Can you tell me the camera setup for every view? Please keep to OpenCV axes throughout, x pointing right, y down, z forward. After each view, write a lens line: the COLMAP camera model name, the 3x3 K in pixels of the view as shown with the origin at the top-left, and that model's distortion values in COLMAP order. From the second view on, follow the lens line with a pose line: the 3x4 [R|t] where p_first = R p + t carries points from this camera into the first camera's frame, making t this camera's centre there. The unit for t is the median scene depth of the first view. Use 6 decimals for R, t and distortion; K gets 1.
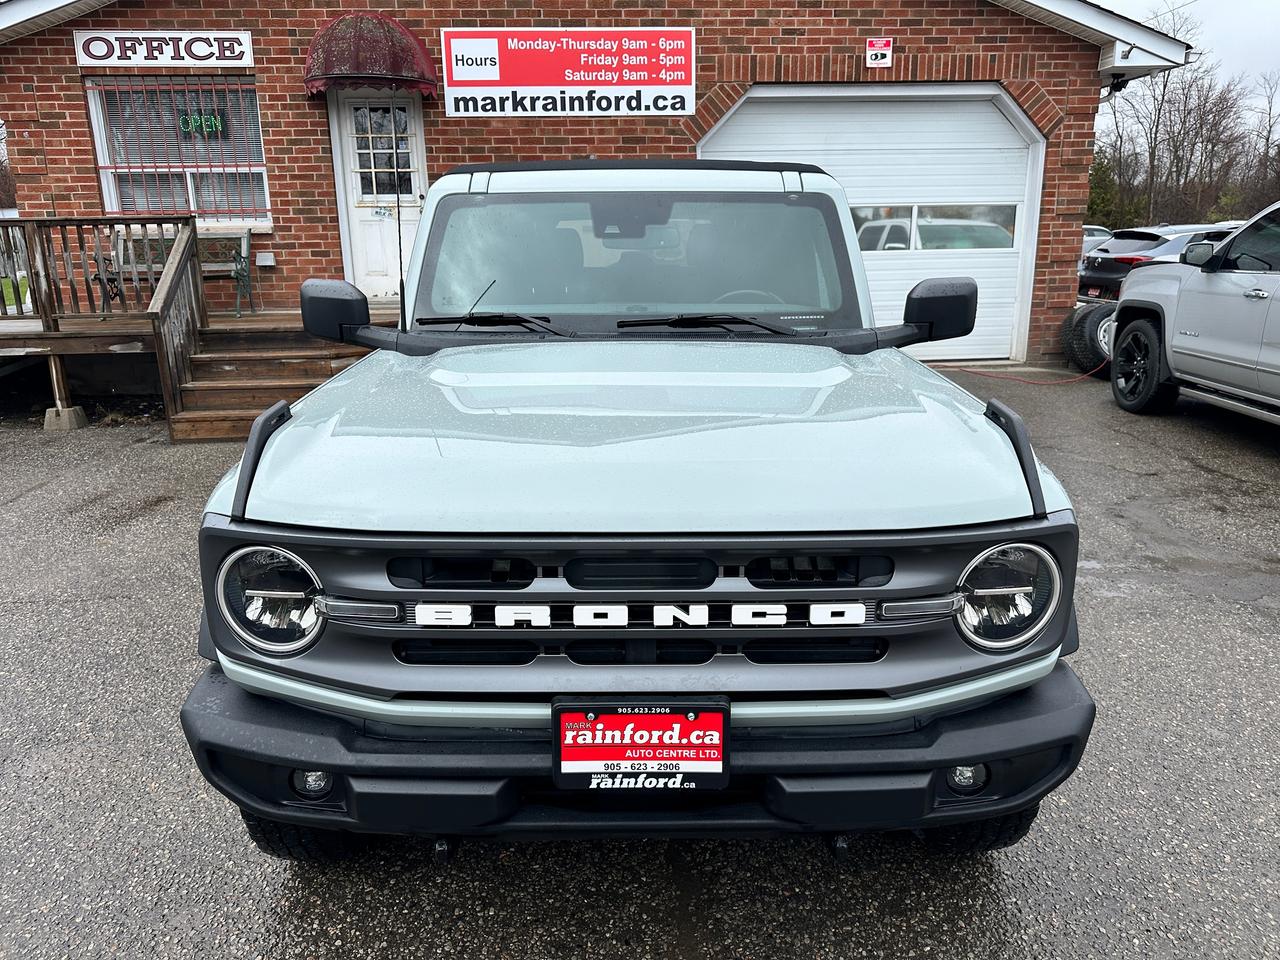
lens RADIAL K [[899.1, 0, 627.4], [0, 899.1, 469.9], [0, 0, 1]] dist [0.034009, -0.044386]
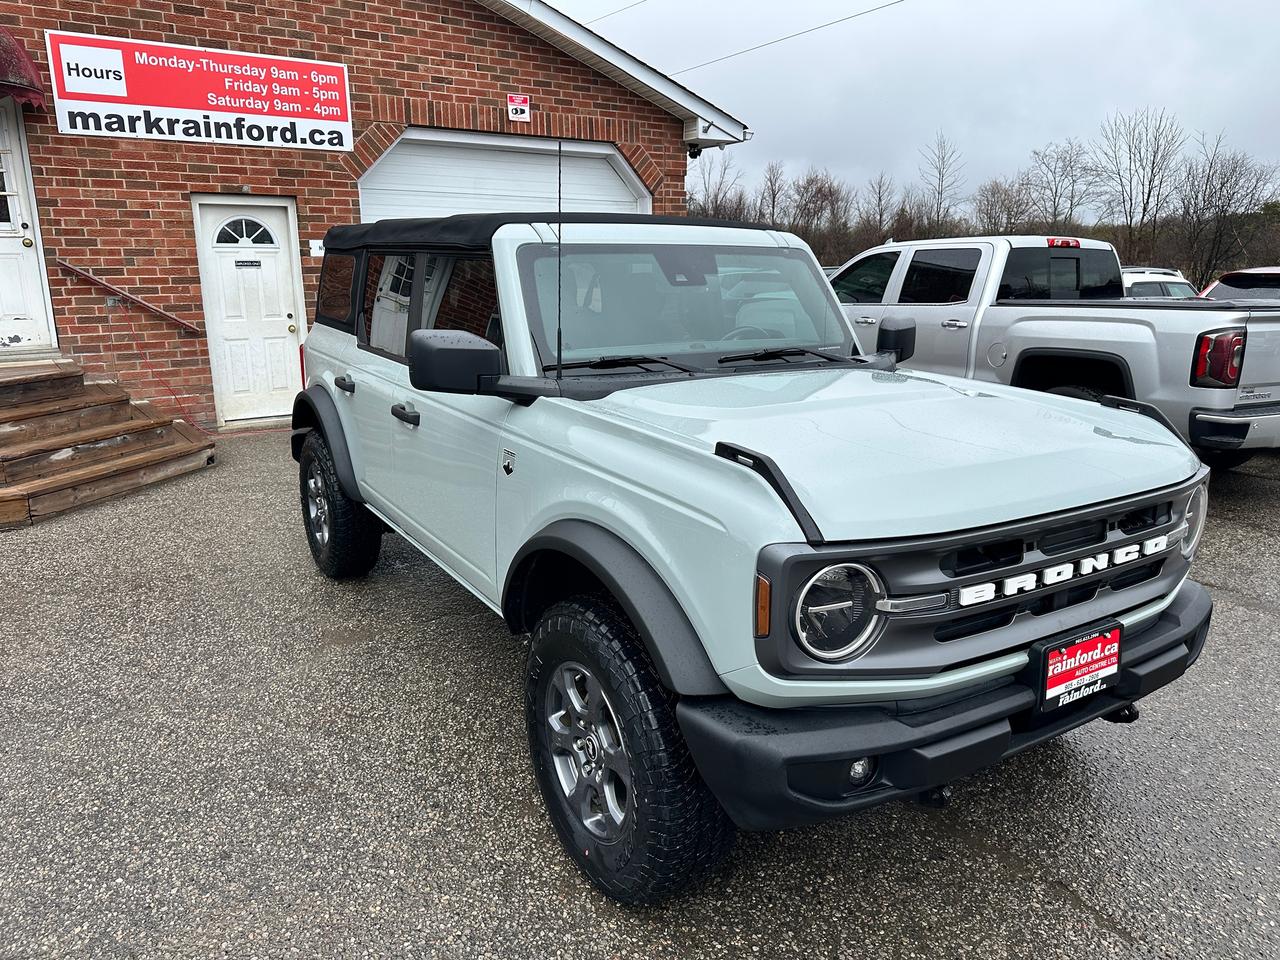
lens RADIAL K [[899.1, 0, 637.3], [0, 899.1, 469.8], [0, 0, 1]] dist [0.034009, -0.044386]
pose [[0.852751, -0.107954, 0.511039, -0.205620], [0.126858, 0.991919, -0.002145, -0.011089], [-0.506678, 0.066659, 0.859555, 0.026603]]
